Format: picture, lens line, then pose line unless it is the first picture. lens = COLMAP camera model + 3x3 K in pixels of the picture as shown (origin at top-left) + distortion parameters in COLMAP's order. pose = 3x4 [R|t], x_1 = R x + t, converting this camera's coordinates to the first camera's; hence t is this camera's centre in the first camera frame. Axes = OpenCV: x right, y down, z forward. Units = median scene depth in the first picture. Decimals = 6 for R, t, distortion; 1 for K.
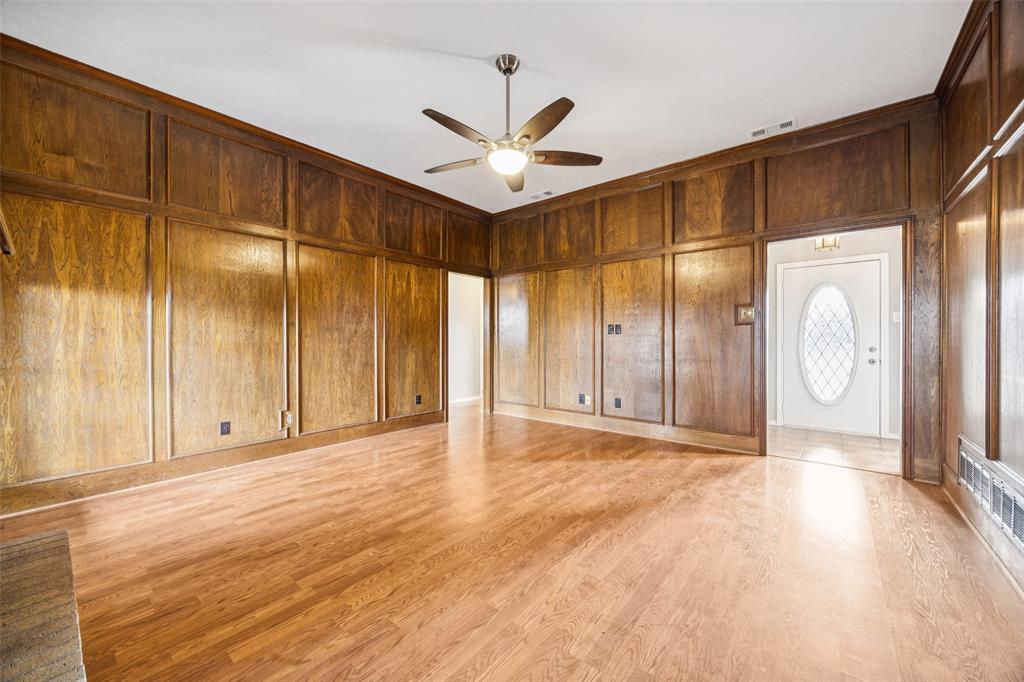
lens RADIAL K [[388.0, 0, 512.0], [0, 388.0, 341.0], [0, 0, 1]] dist [-0.001214, -0.000189]
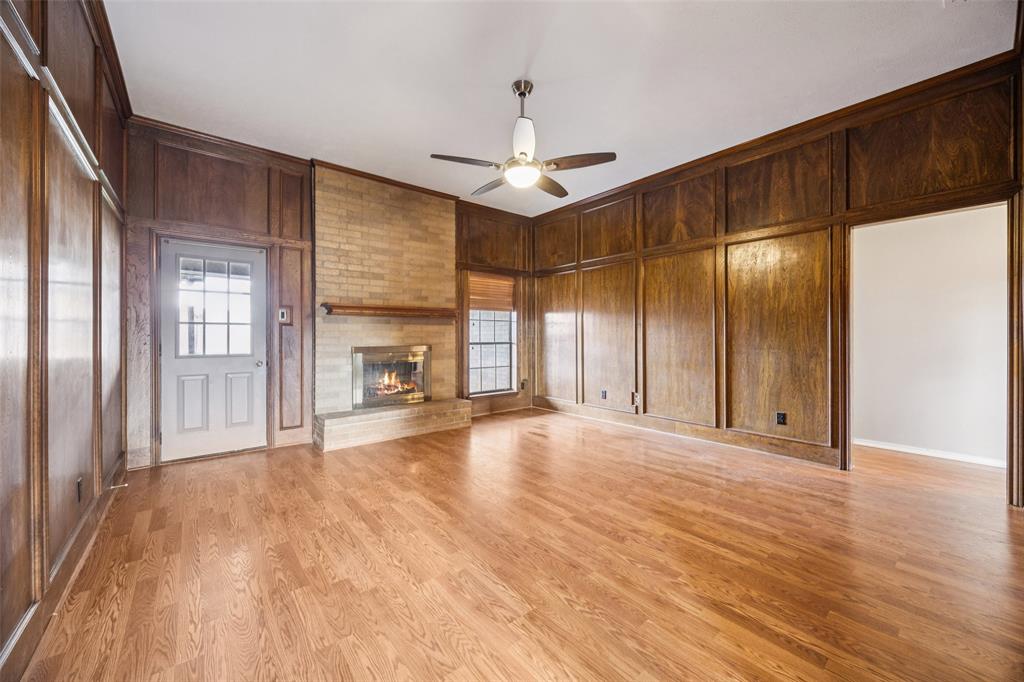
lens RADIAL K [[389.2, 0, 512.9], [0, 389.2, 334.8], [0, 0, 1]] dist [-0.001782, -0.000072]
pose [[-0.188398, -0.003786, -0.982085, 0.895795], [-0.003362, 0.999989, -0.003210, -0.006751], [0.982087, 0.002697, -0.188409, 0.982611]]
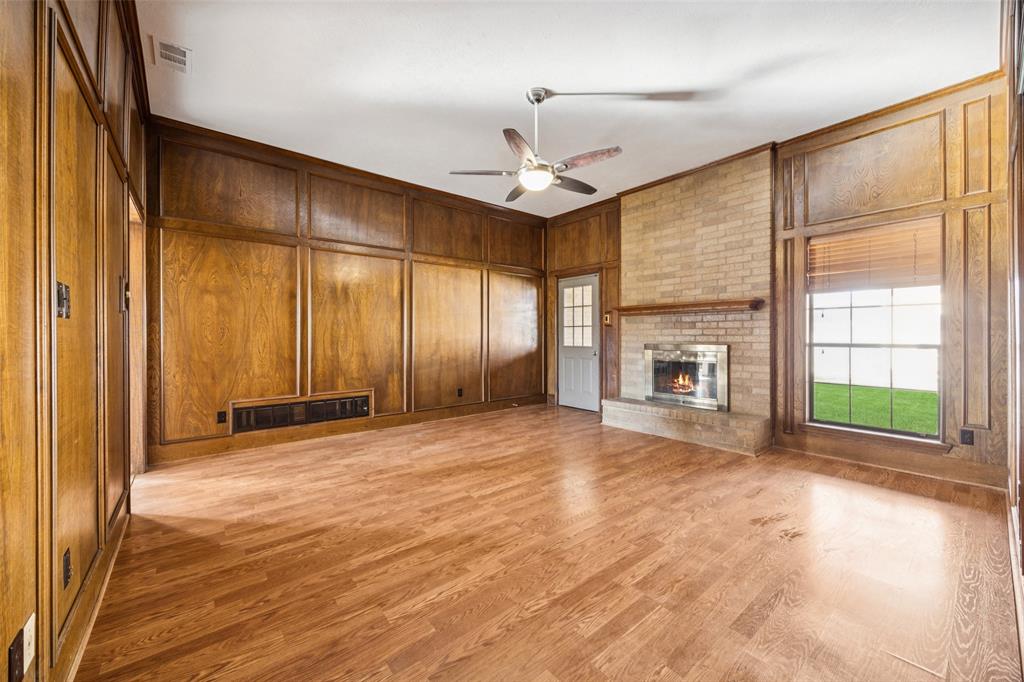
lens RADIAL K [[389.2, 0, 512.9], [0, 389.2, 334.8], [0, 0, 1]] dist [-0.001782, -0.000072]
pose [[-0.981464, 0.001689, 0.191639, -0.135401], [0.002518, 0.999988, 0.004085, -0.009652], [-0.191630, 0.004492, -0.981457, 1.776244]]
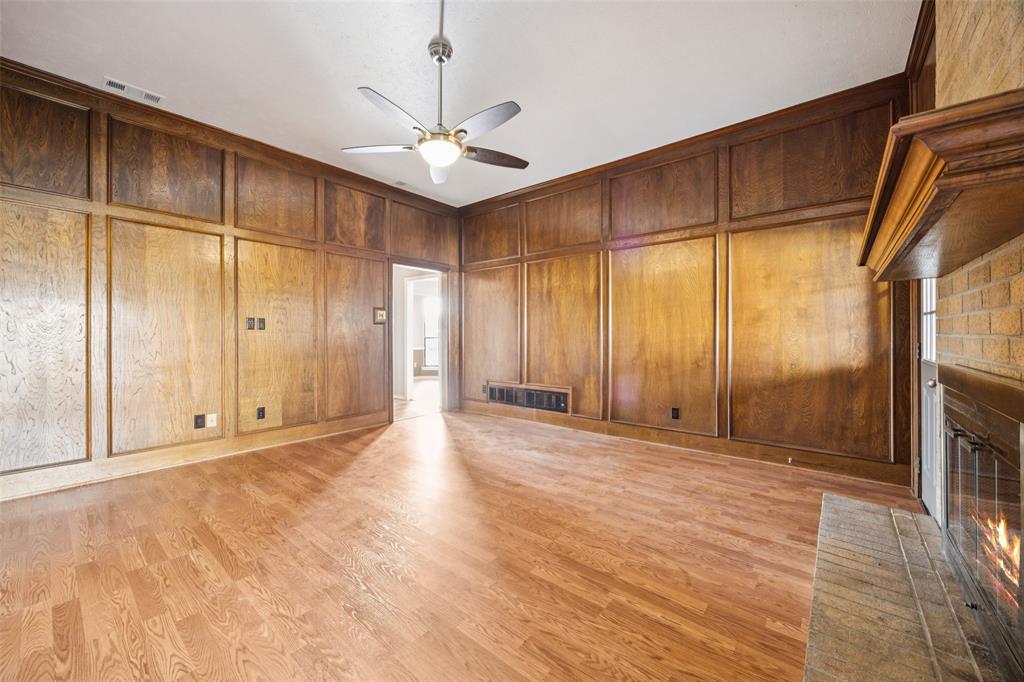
lens RADIAL K [[394.0, 0, 511.7], [0, 394.0, 334.4], [0, 0, 1]] dist [-0.003131, -0.000156]
pose [[0.001767, 0.001439, 0.999997, -0.826708], [0.006607, 0.999977, -0.001451, -0.003912], [-0.999977, 0.006610, 0.001757, 0.682338]]
